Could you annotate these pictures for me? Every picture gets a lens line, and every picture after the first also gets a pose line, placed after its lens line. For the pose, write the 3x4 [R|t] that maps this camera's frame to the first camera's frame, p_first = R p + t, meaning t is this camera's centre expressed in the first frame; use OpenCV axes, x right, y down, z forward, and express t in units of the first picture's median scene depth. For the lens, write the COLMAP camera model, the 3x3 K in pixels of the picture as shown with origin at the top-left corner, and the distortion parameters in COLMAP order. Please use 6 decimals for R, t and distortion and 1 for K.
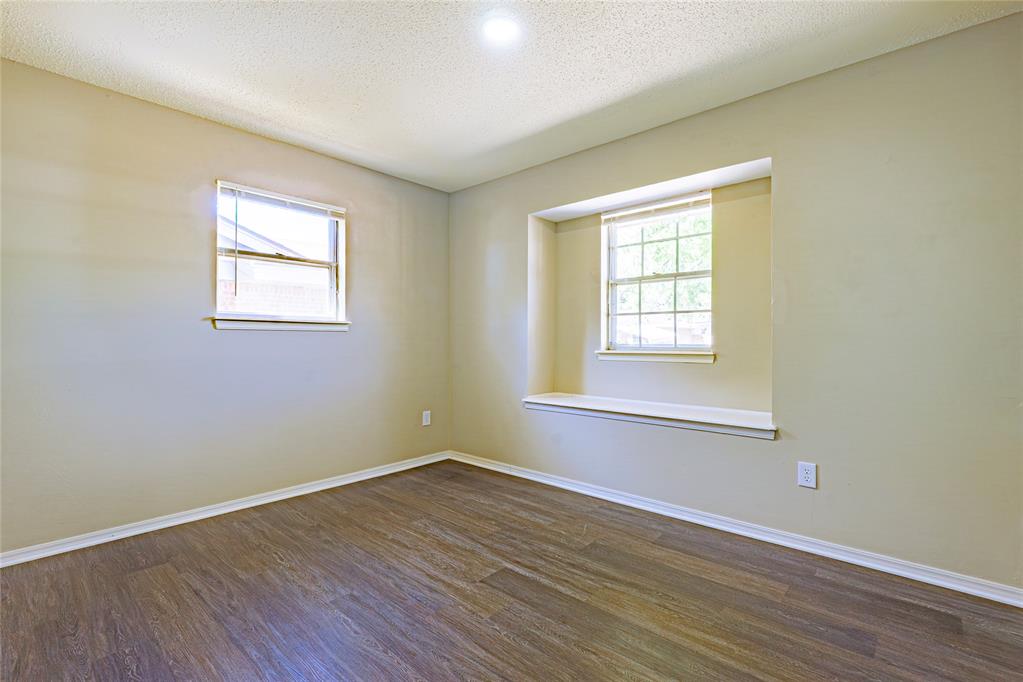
lens RADIAL K [[462.0, 0, 515.1], [0, 462.0, 334.6], [0, 0, 1]] dist [-0.008573, 0.000381]
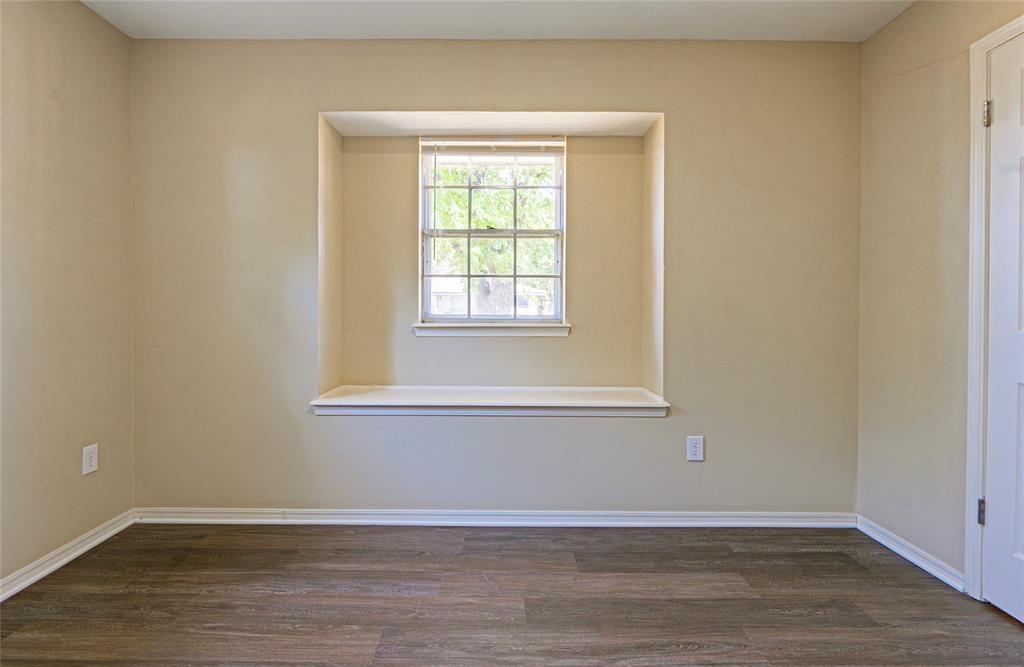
lens RADIAL K [[487.2, 0, 496.2], [0, 487.2, 314.3], [0, 0, 1]] dist [-0.008496, 0.000303]
pose [[0.746182, -0.001410, 0.665741, -0.277334], [-0.013636, 0.999756, 0.017402, 0.005213], [-0.665603, -0.022063, 0.745980, 0.387737]]
